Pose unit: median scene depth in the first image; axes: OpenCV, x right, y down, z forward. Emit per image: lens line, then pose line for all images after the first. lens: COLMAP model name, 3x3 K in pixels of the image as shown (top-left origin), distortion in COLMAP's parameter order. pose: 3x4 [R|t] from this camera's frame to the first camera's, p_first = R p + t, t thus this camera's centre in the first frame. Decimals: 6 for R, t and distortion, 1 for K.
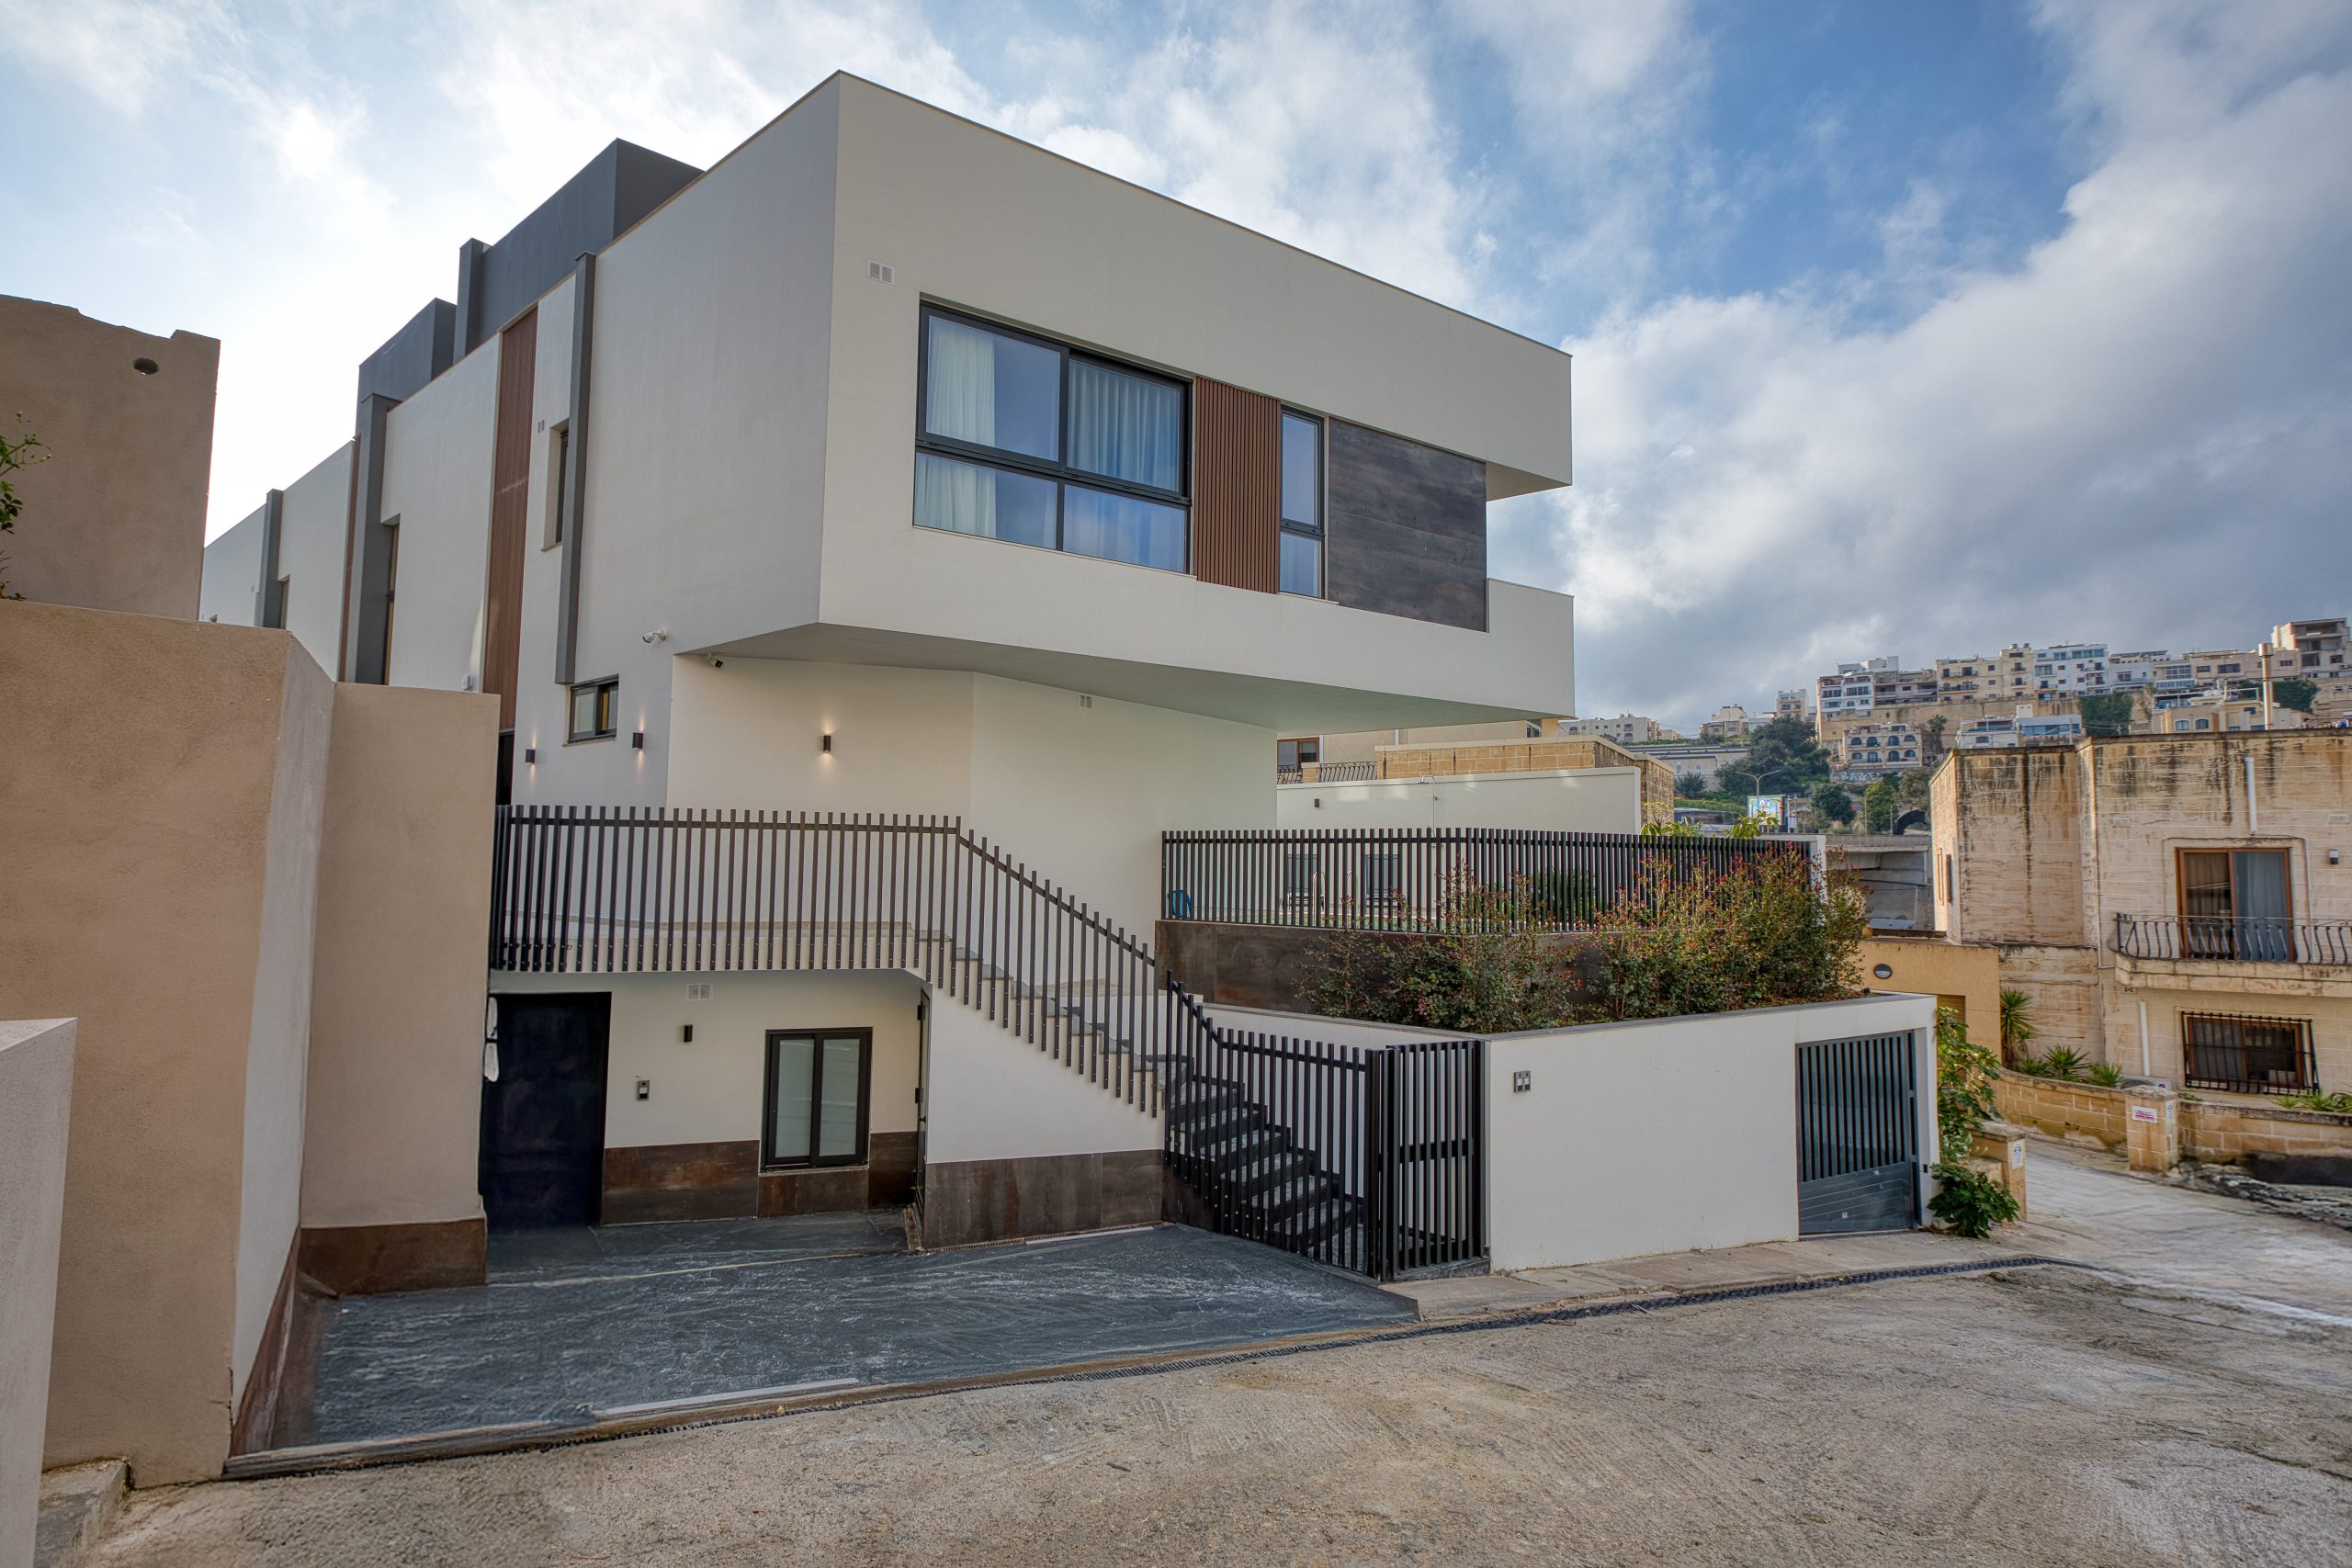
lens RADIAL K [[1109.3, 0, 1152.0], [0, 1109.3, 787.6], [0, 0, 1]] dist [0.000723, 0.000225]
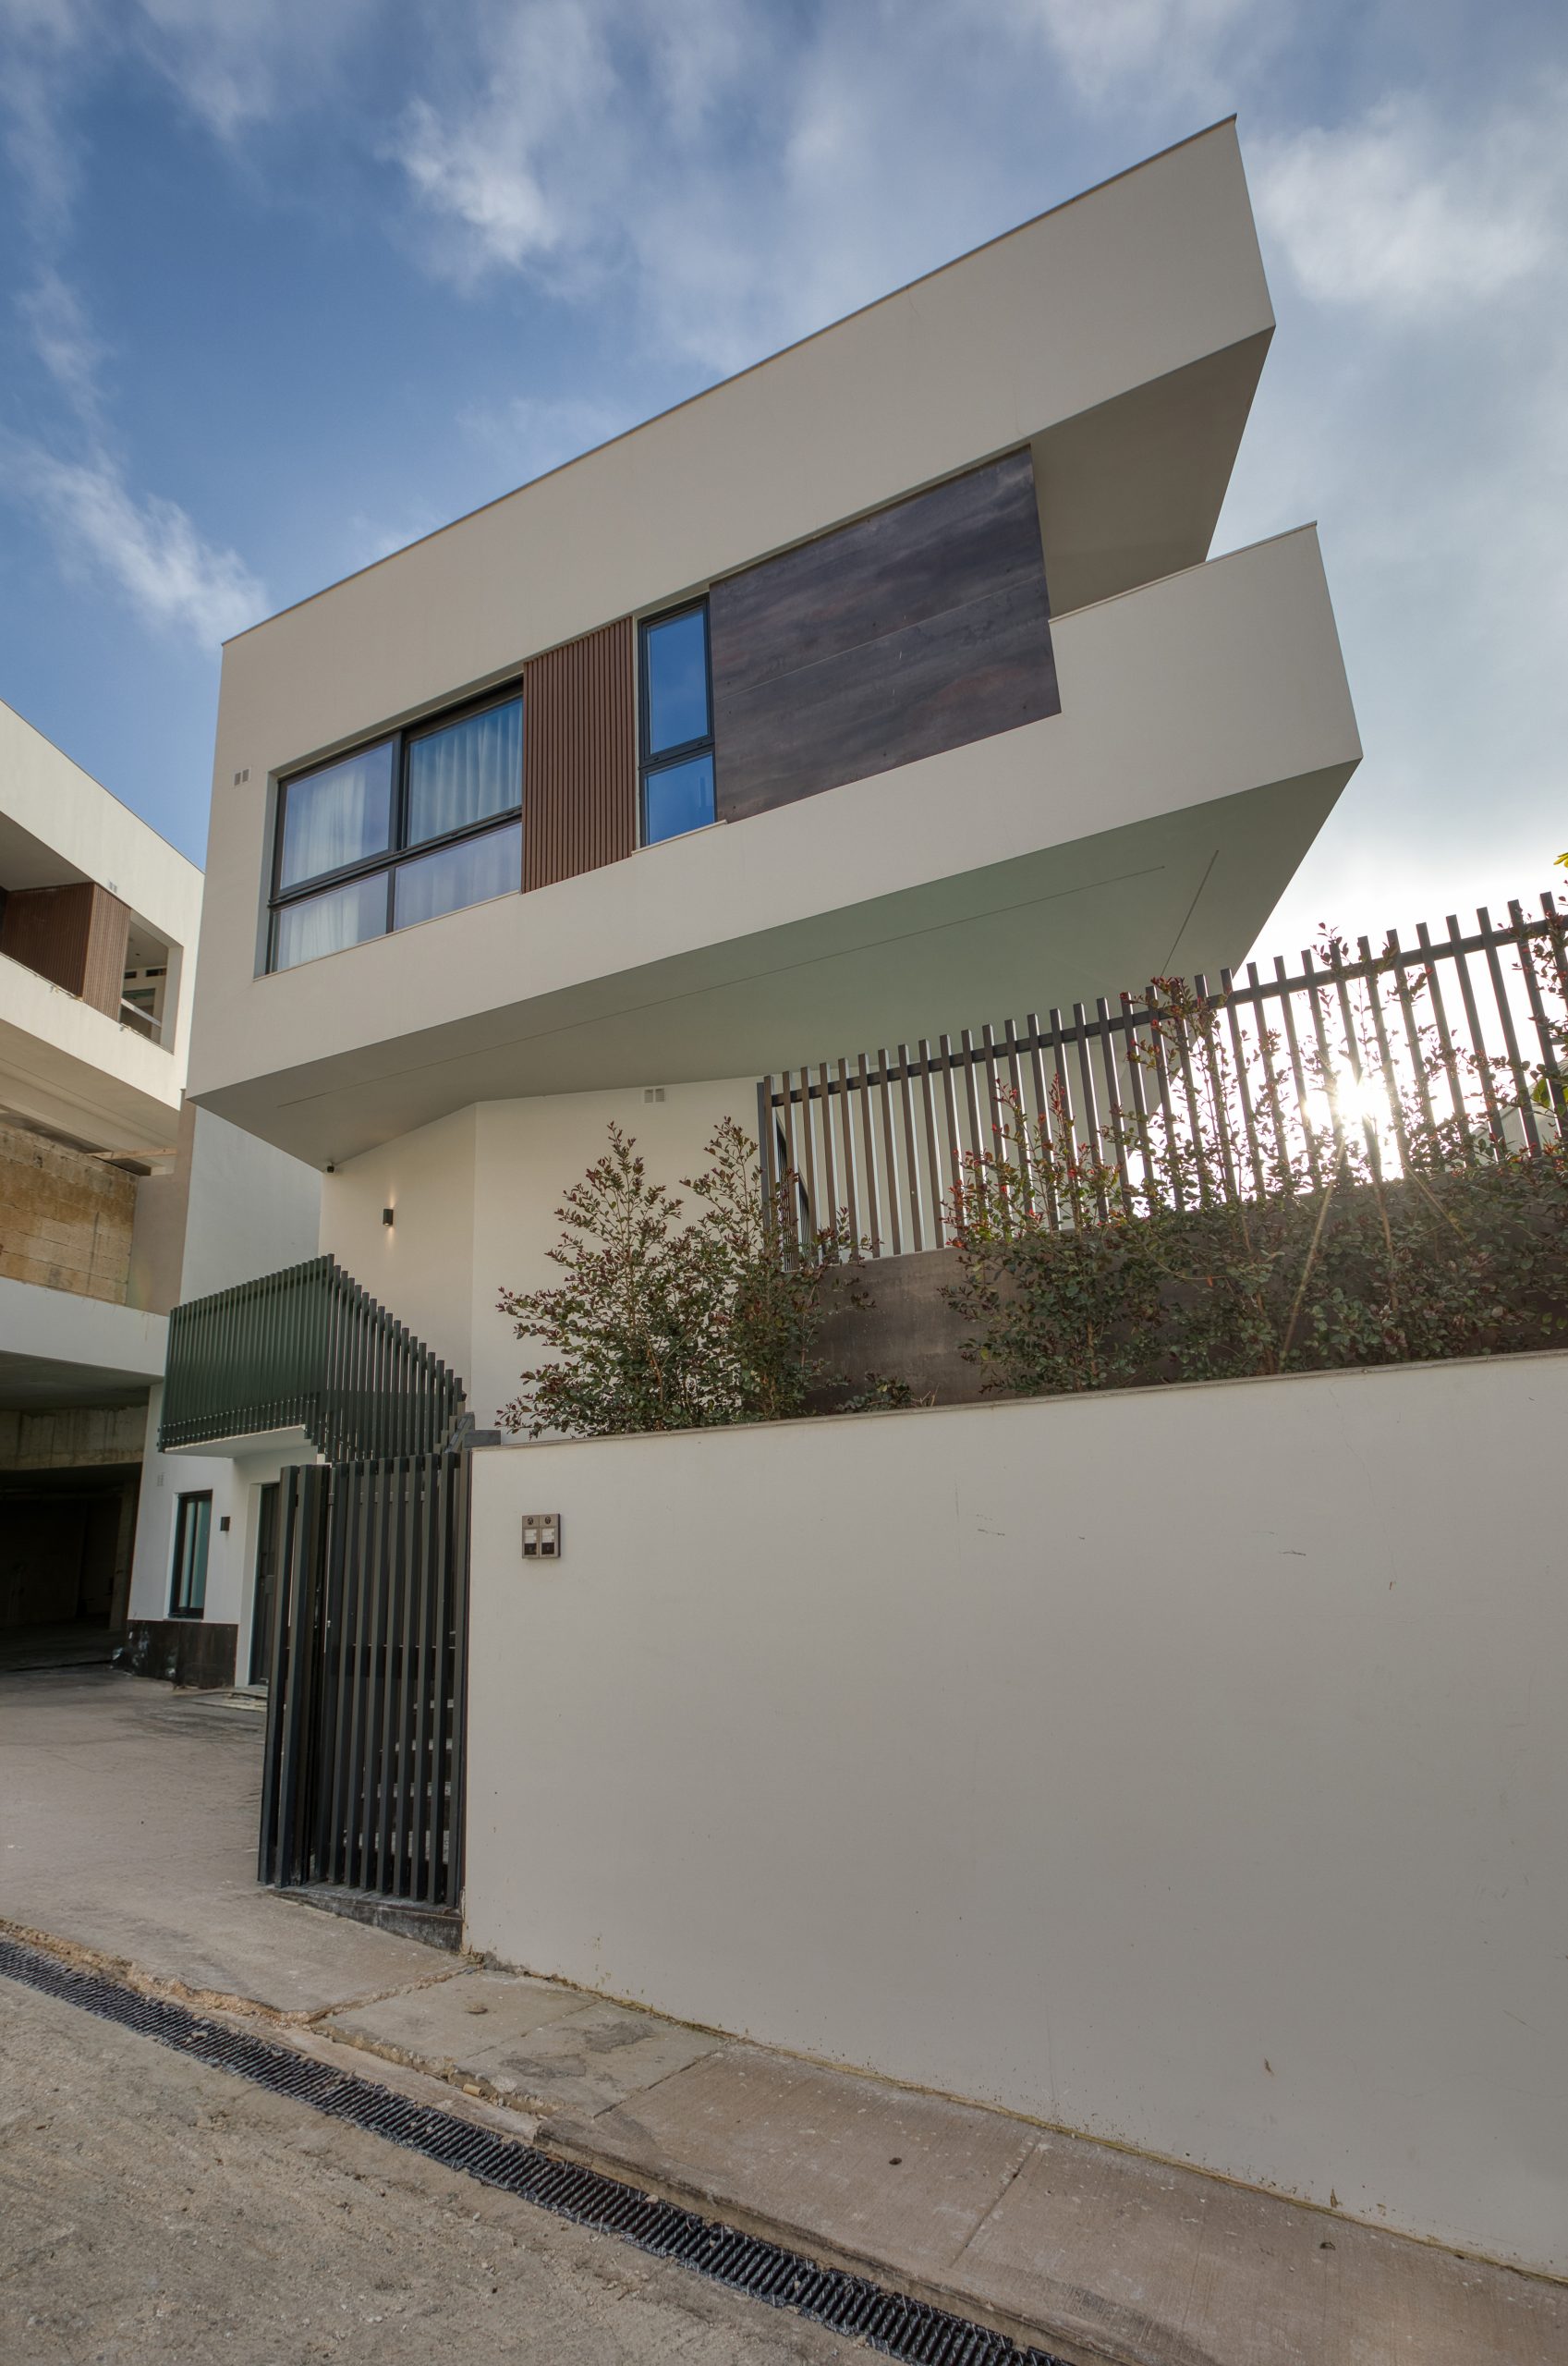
lens RADIAL K [[1115.9, 0, 785.8], [0, 1115.9, 1219.5], [0, 0, 1]] dist [0.000723, 0.000225]
pose [[0.539879, -0.245895, -0.805025, 0.718528], [0.124099, 0.969181, -0.212811, 0.223246], [0.832544, 0.014989, 0.553756, 0.737325]]
